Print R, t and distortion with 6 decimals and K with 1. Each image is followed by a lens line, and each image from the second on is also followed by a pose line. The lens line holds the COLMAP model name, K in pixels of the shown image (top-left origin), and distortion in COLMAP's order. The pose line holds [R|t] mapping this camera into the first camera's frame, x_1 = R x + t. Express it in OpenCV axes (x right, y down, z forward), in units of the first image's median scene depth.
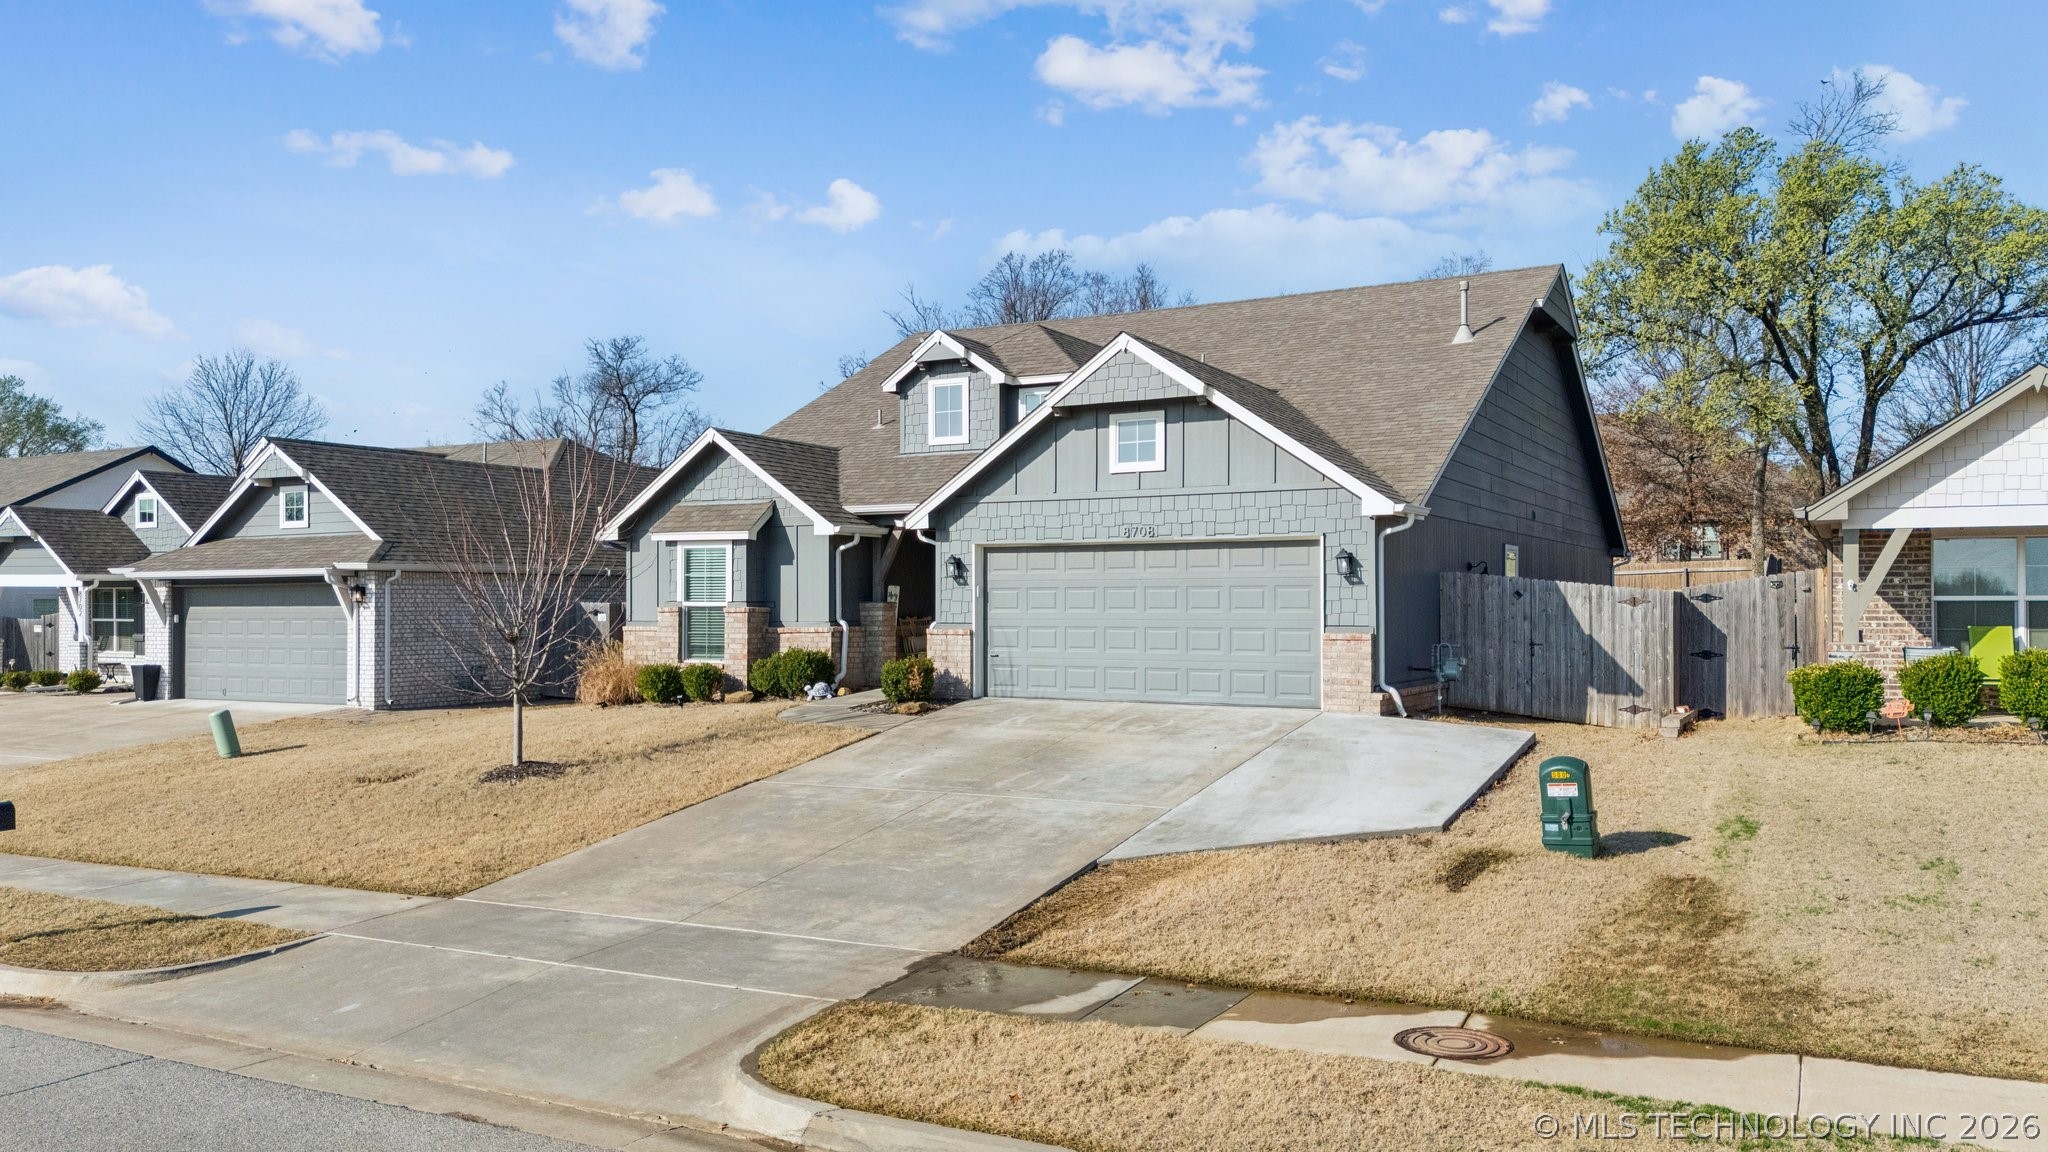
lens RADIAL K [[1486.6, 0, 1024.0], [0, 1486.6, 576.0], [0, 0, 1]] dist [0.043254, -0.003221]
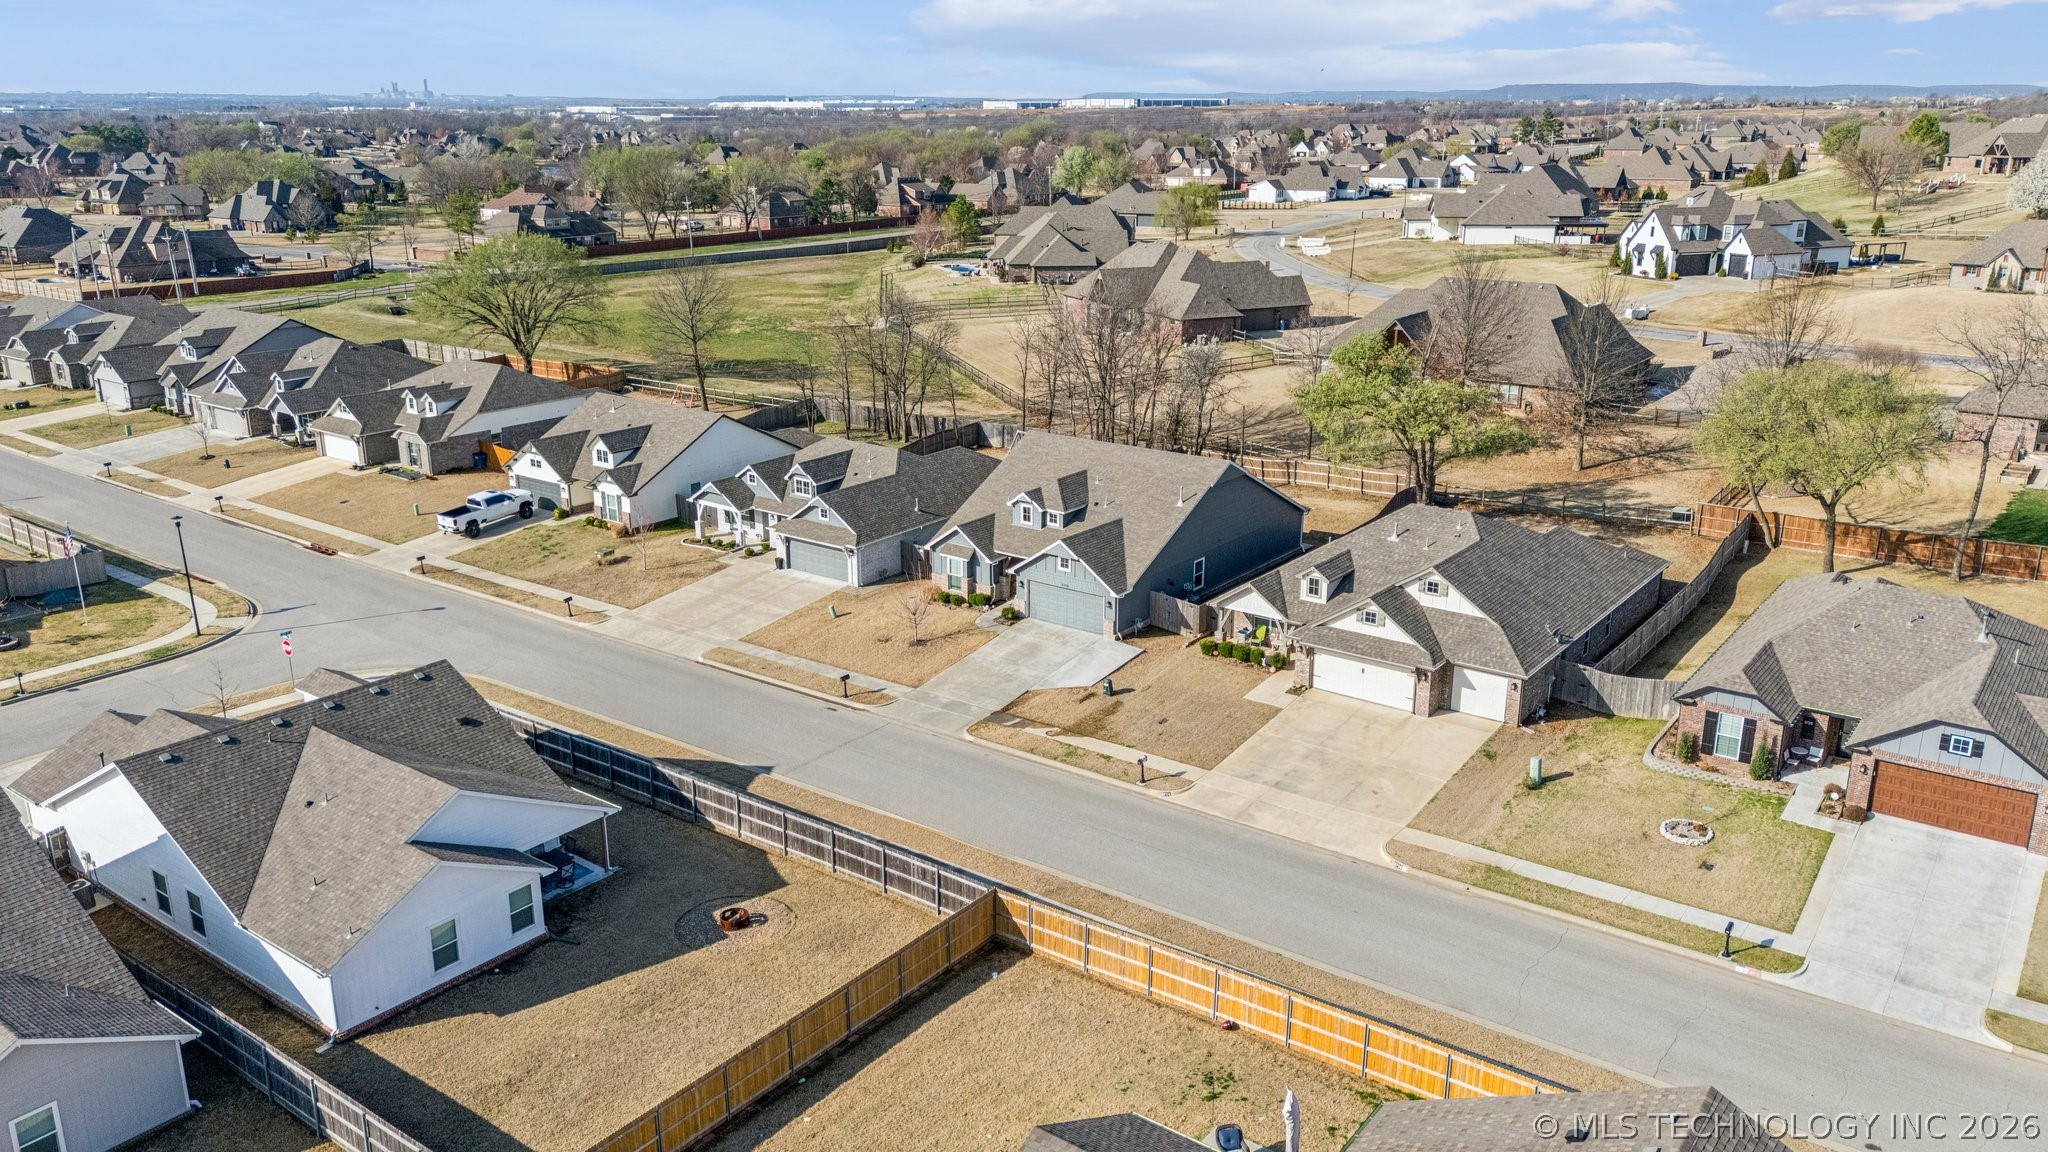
lens RADIAL K [[1486.6, 0, 1024.0], [0, 1486.6, 576.0], [0, 0, 1]] dist [0.043254, -0.003221]
pose [[0.988940, 0.044094, -0.141608, 0.497782], [0.003299, 0.948009, 0.318228, -1.233533], [0.148277, -0.315175, 0.937379, -2.543521]]
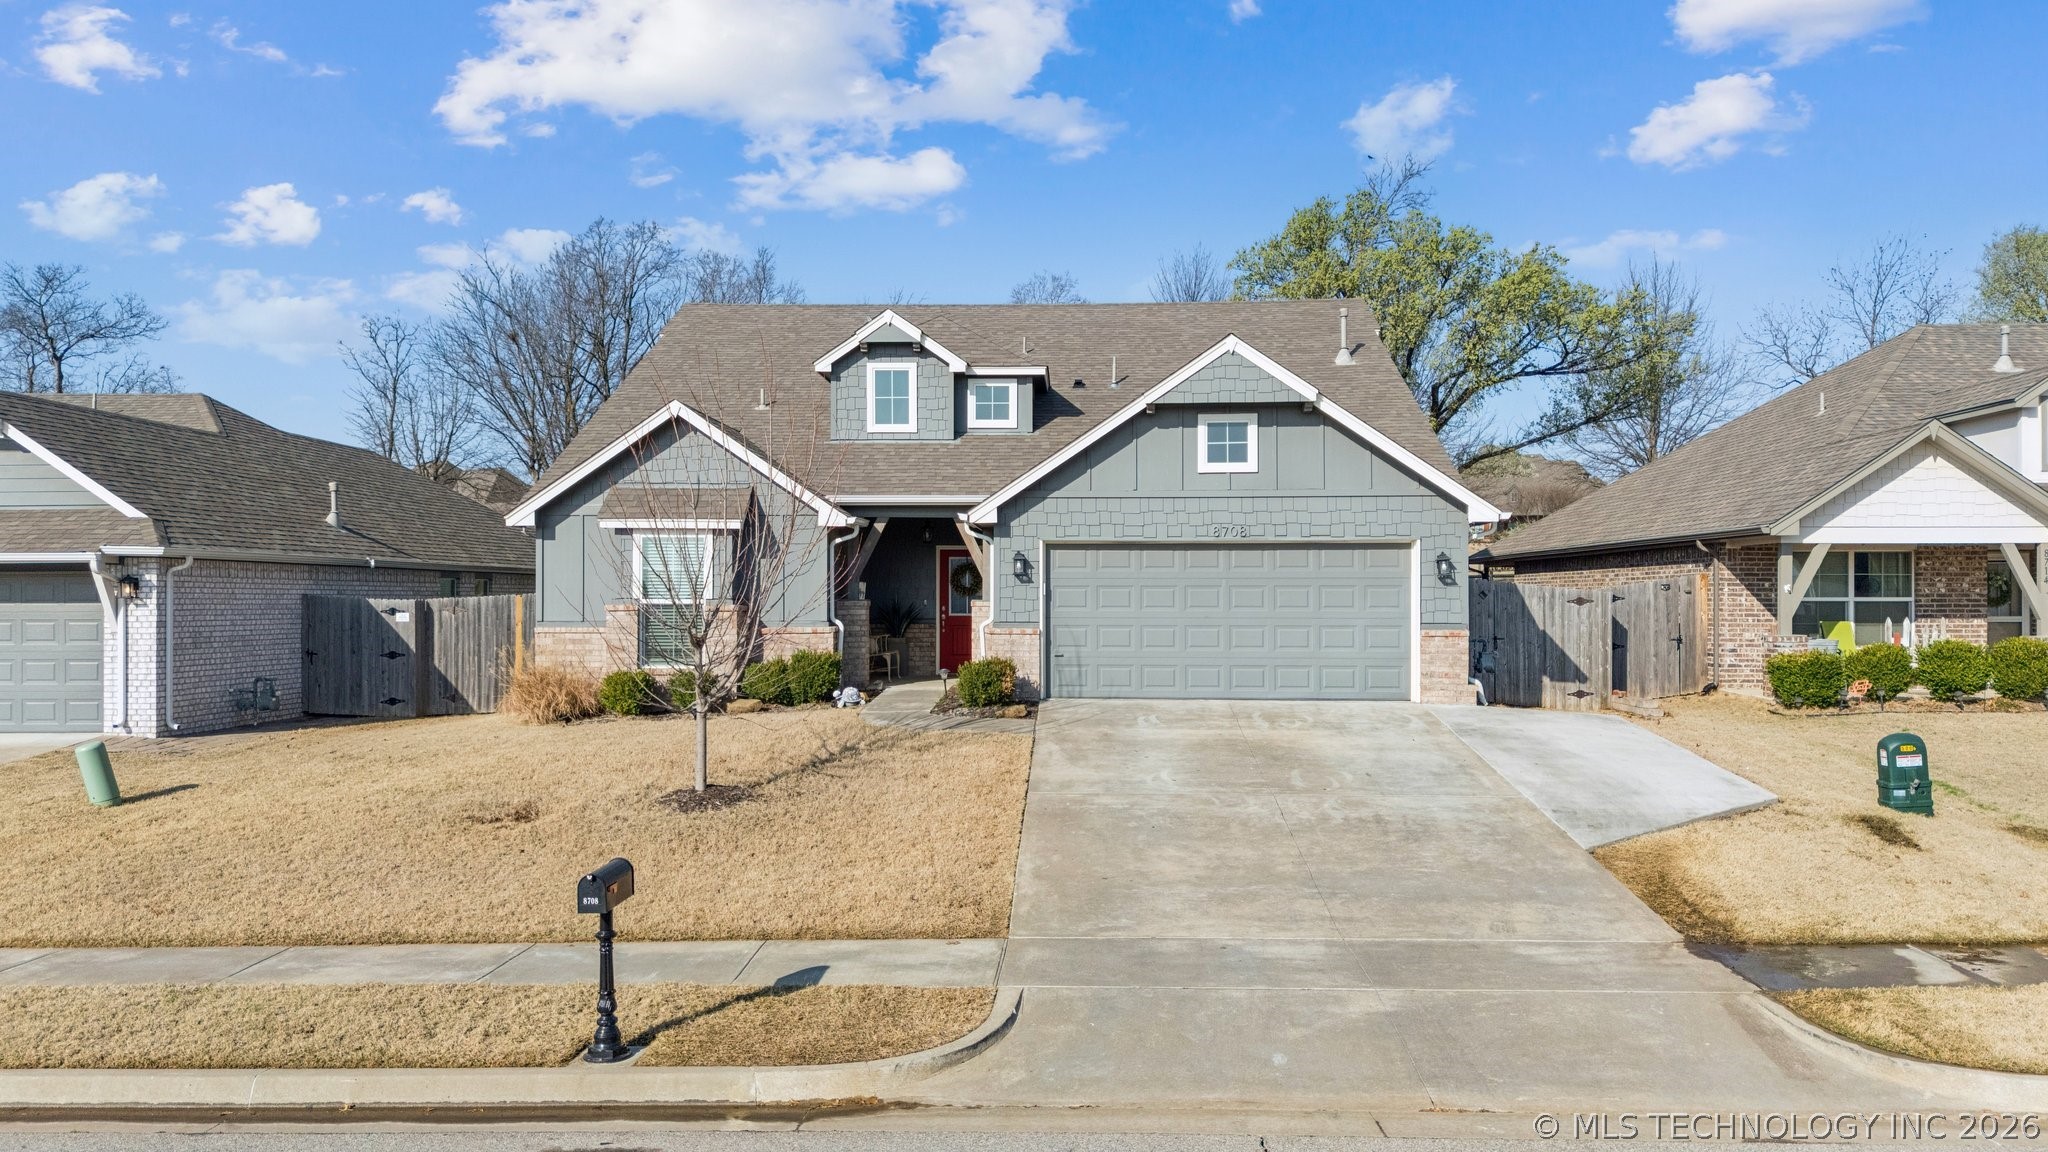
lens RADIAL K [[1503.7, 0, 987.7], [0, 1503.7, 590.2], [0, 0, 1]] dist [0.038234, -0.001190]
pose [[0.900658, 0.005245, 0.434496, -0.488662], [-0.010228, 0.999906, 0.009130, 0.002453], [-0.434407, -0.012667, 0.900627, 0.136852]]
